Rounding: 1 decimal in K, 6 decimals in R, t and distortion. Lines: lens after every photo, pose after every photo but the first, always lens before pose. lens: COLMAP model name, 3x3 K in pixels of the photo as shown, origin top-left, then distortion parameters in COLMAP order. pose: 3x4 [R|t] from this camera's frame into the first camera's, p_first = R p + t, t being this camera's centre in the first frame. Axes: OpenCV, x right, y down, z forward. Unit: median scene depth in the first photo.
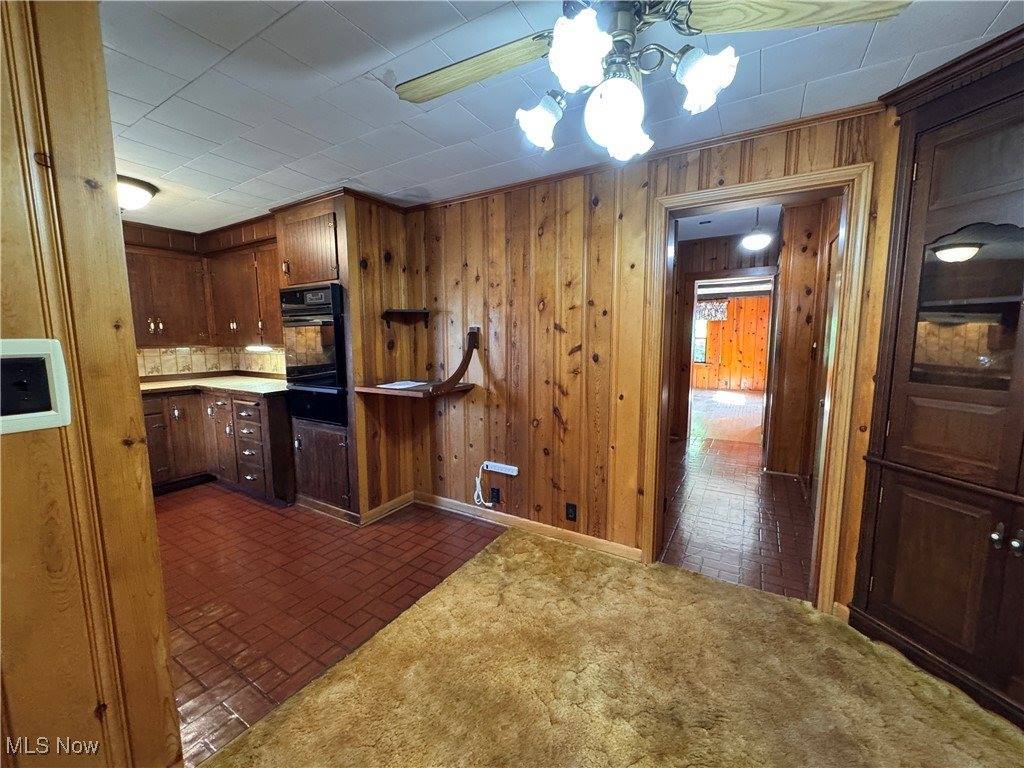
lens RADIAL K [[408.0, 0, 508.5], [0, 408.0, 382.8], [0, 0, 1]] dist [-0.002143, 0.000913]
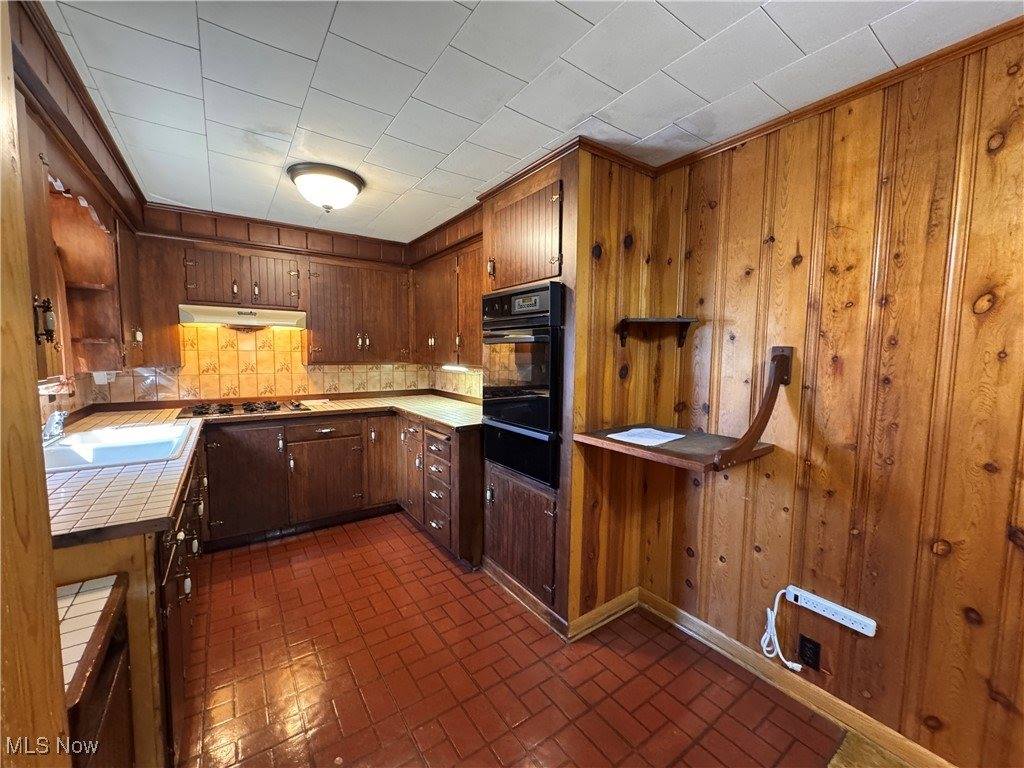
lens RADIAL K [[408.0, 0, 510.1], [0, 408.0, 383.2], [0, 0, 1]] dist [-0.002143, 0.000913]
pose [[0.915003, 0.045553, -0.400867, -0.194996], [-0.061122, 0.997788, -0.026131, -0.046116], [0.398790, 0.048412, 0.915763, 0.318985]]
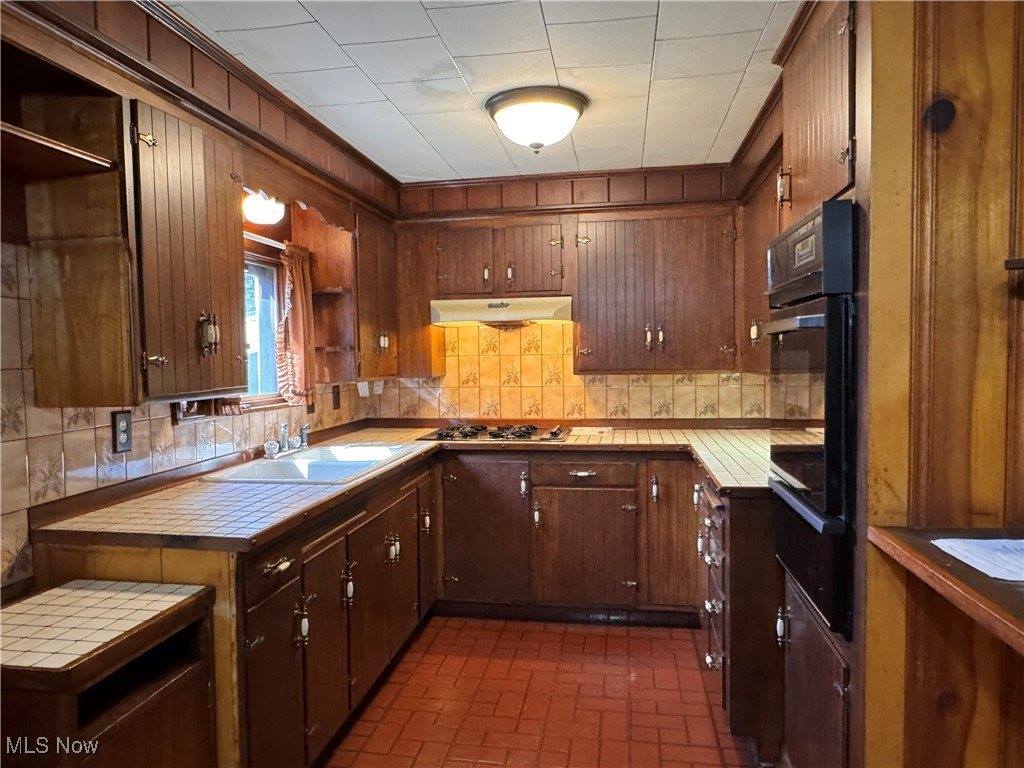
lens RADIAL K [[707.8, 0, 504.4], [0, 707.8, 384.1], [0, 0, 1]] dist [-0.011119, 0.005749]
pose [[0.369626, 0.039893, -0.928324, 0.008435], [-0.091194, 0.995812, 0.006483, -0.069573], [0.924695, 0.082261, 0.371716, 0.508679]]
